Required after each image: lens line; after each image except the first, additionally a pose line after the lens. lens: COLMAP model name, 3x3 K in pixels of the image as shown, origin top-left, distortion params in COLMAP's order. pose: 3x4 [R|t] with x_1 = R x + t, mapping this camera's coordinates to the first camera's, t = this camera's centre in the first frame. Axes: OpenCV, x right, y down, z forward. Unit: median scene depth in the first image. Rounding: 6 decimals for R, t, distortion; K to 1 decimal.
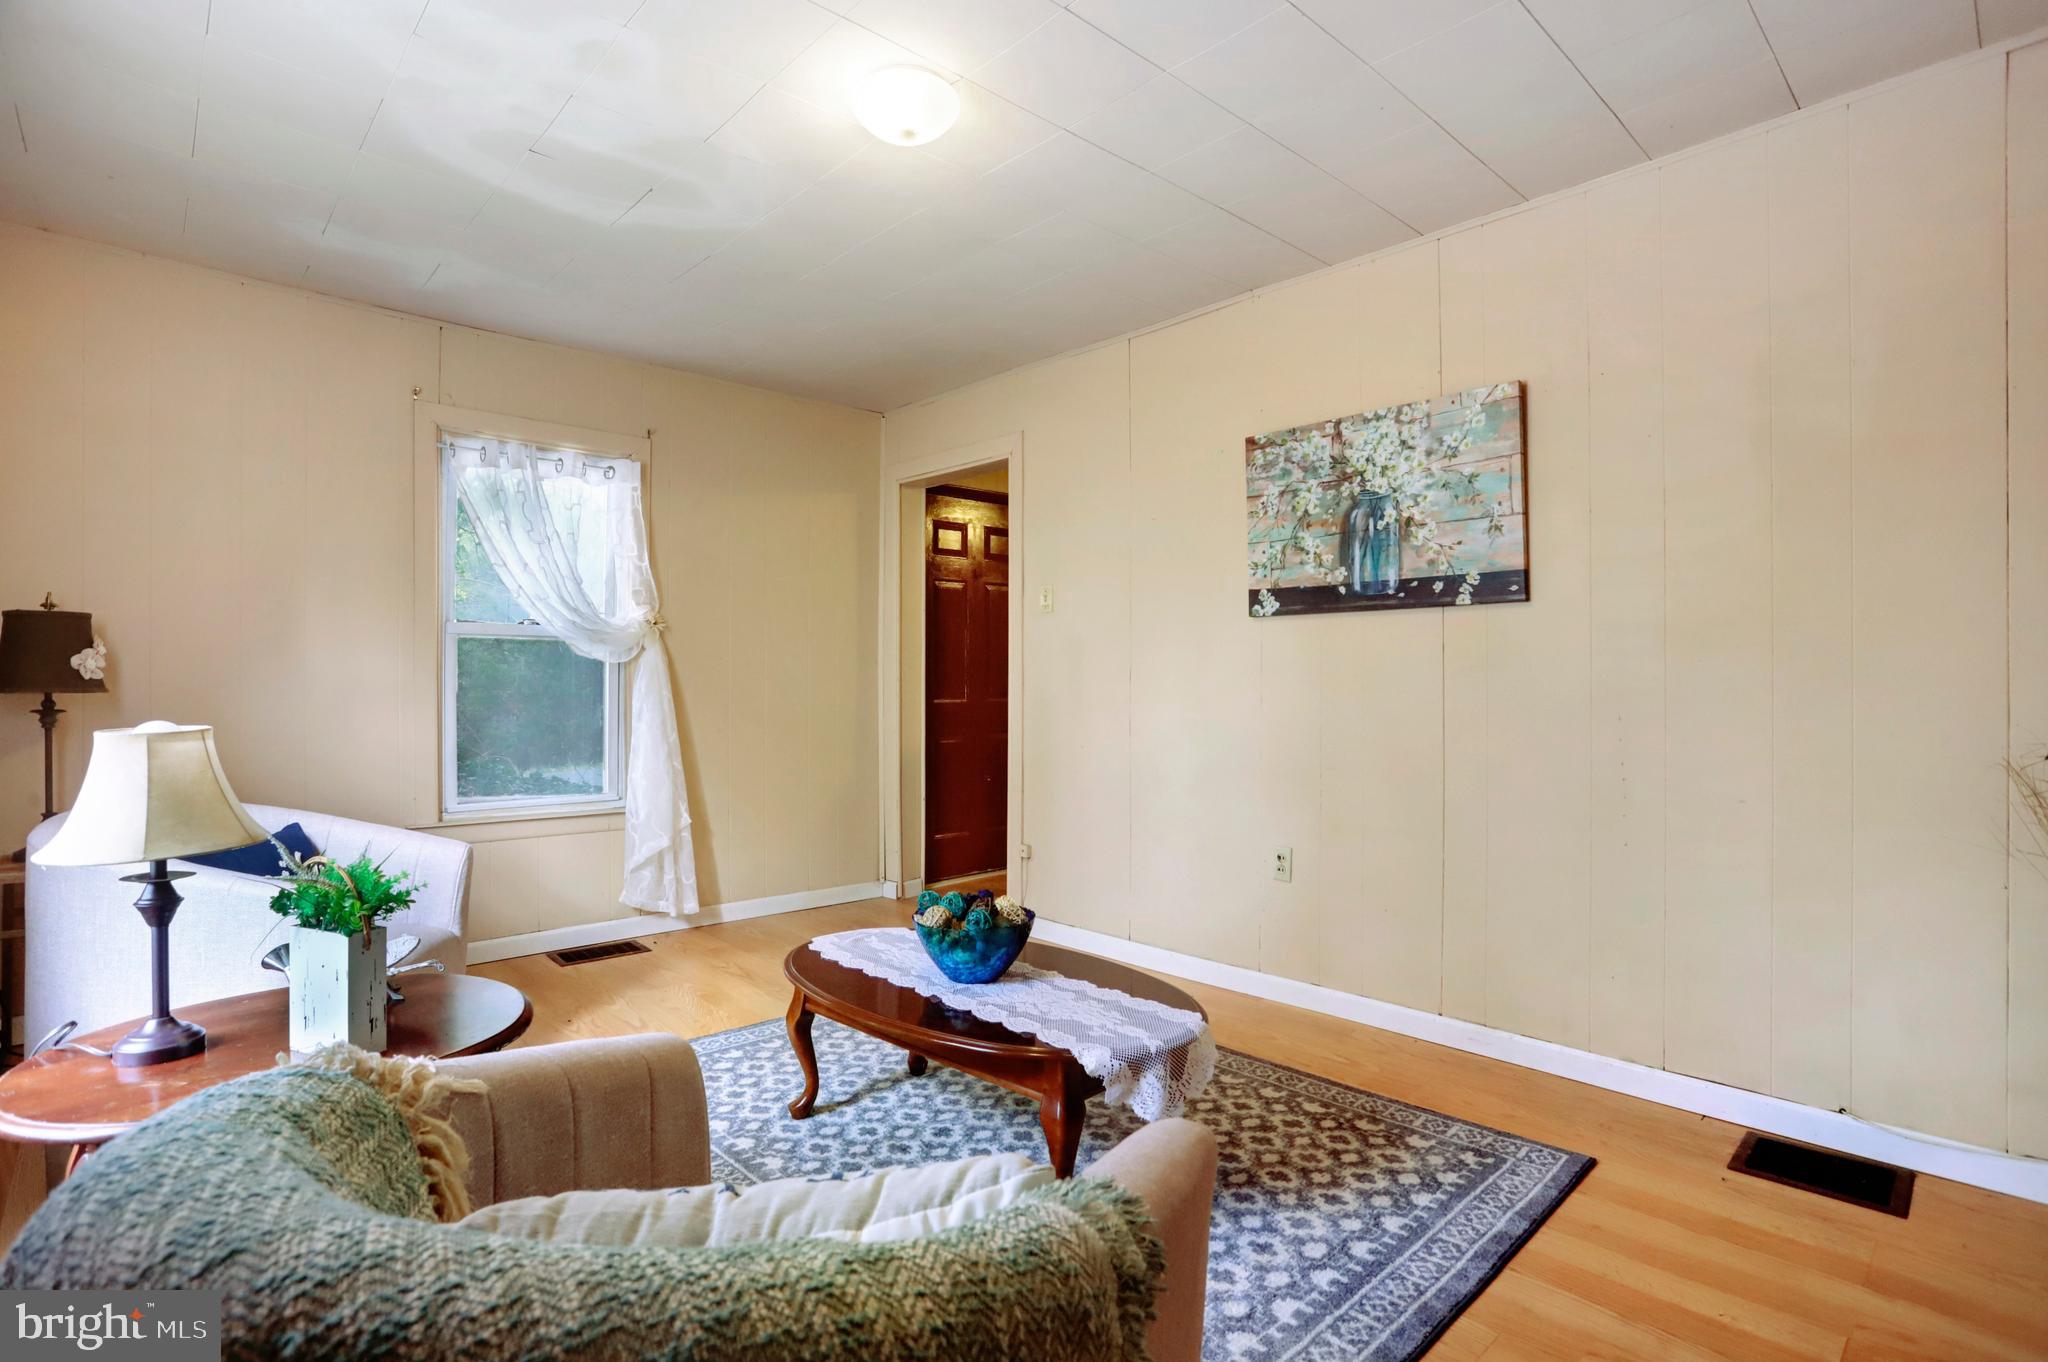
lens RADIAL K [[1022.1, 0, 1043.7], [0, 1022.1, 687.8], [0, 0, 1]] dist [-0.044575, 0.011263]
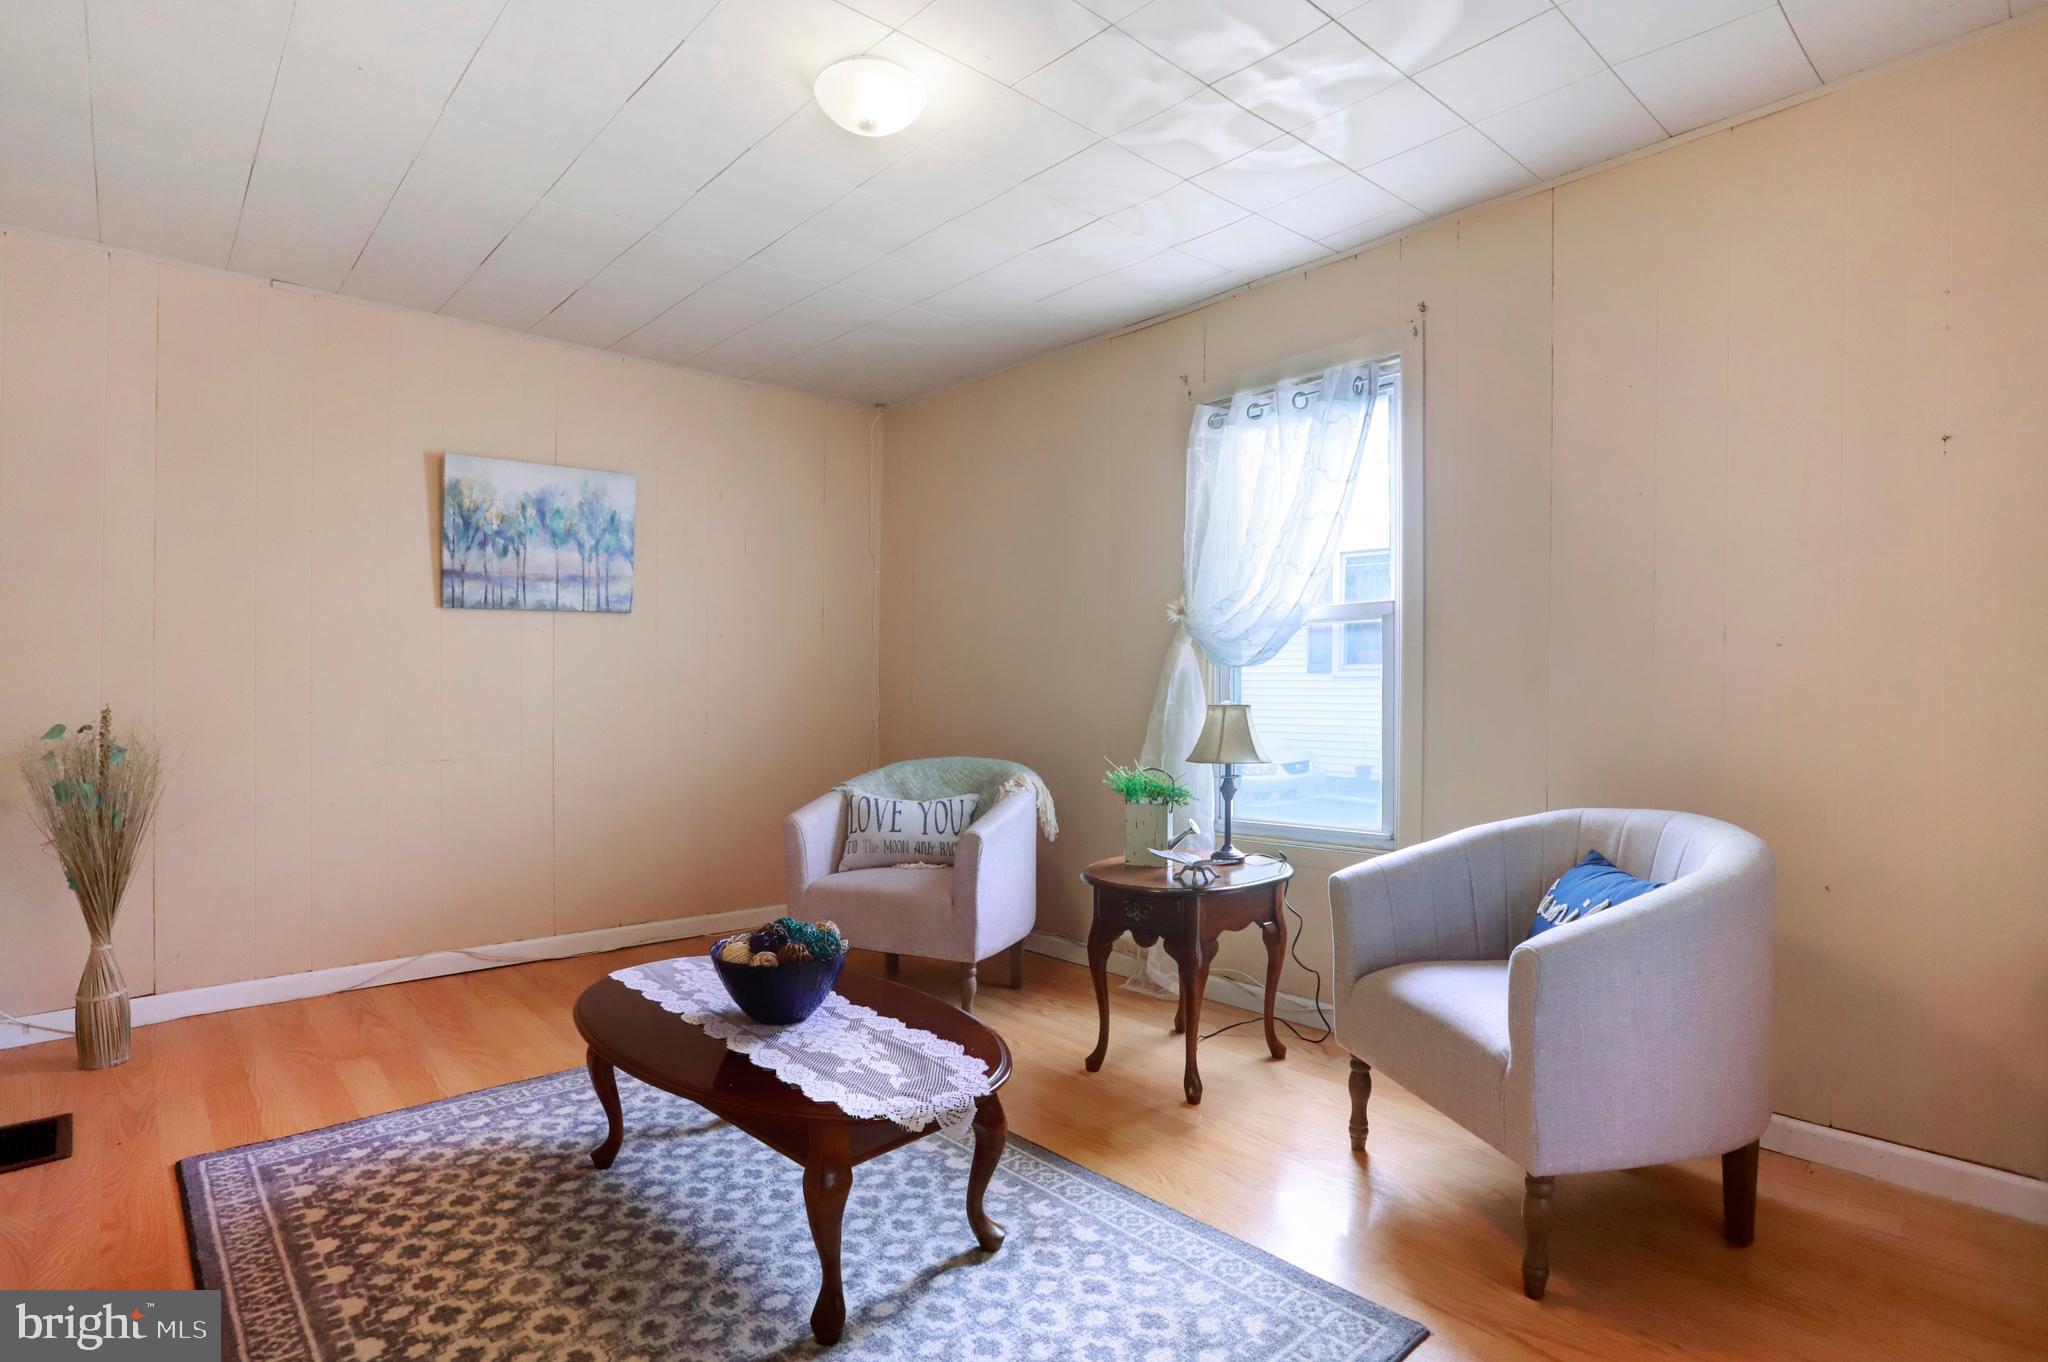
lens RADIAL K [[1022.1, 0, 1002.5], [0, 1022.1, 662.1], [0, 0, 1]] dist [-0.044575, 0.011263]
pose [[-0.998994, -0.005808, 0.044475, -0.285485], [-0.006324, 0.999914, -0.011457, -0.019391], [-0.044405, -0.011727, -0.998945, 1.807074]]
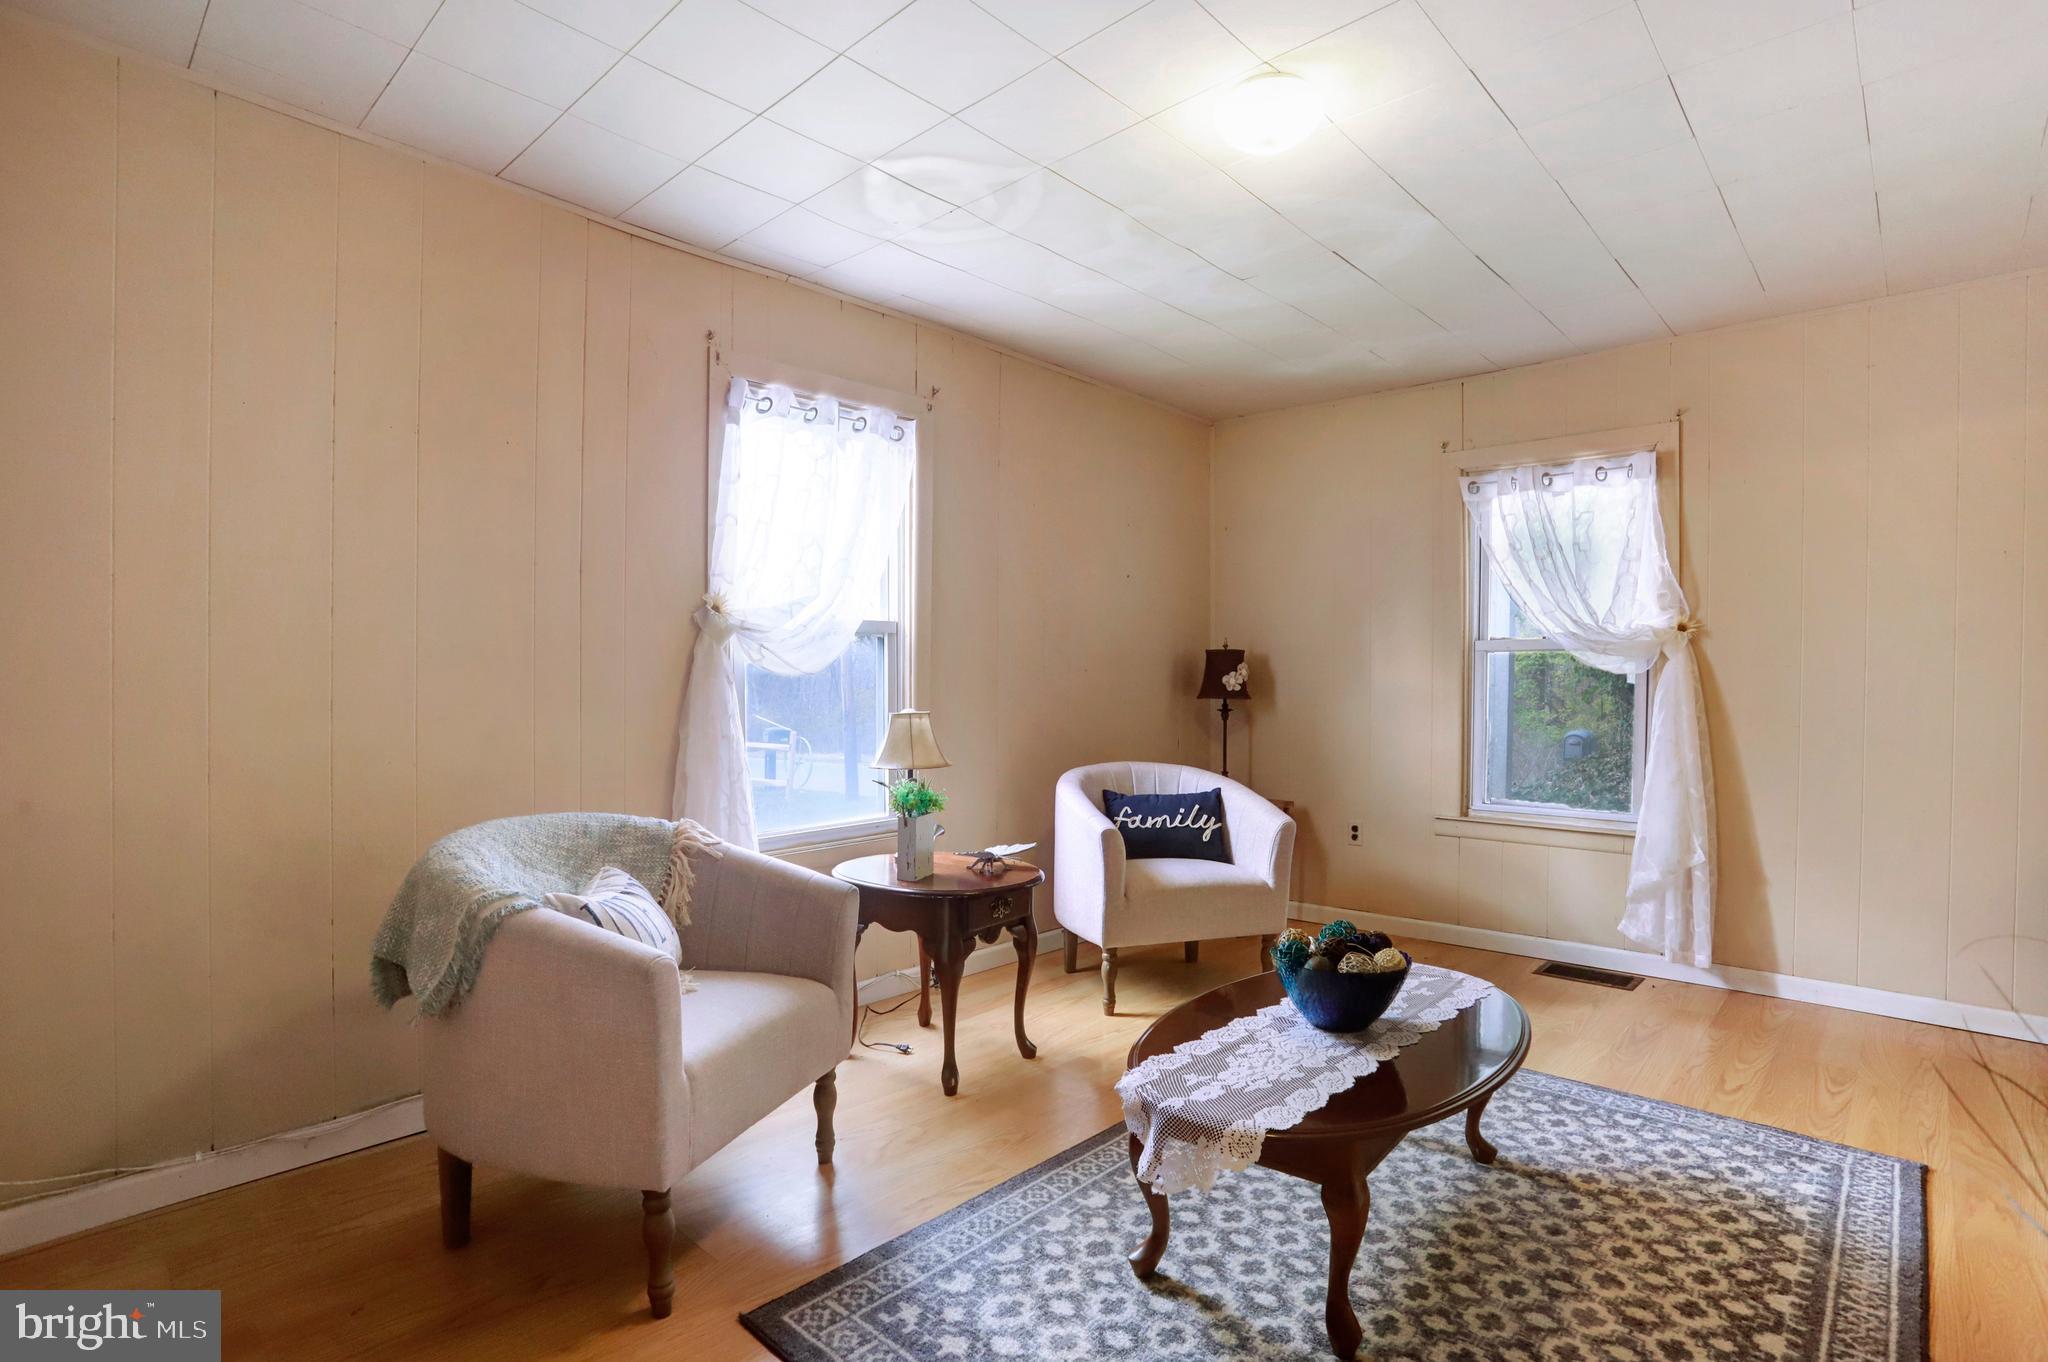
lens RADIAL K [[1022.1, 0, 1011.4], [0, 1022.1, 699.4], [0, 0, 1]] dist [-0.044575, 0.011263]
pose [[0.055949, 0.010288, -0.998381, 0.773087], [-0.010257, 0.999900, 0.009729, -0.008098], [0.998381, 0.009696, 0.056049, 0.631030]]
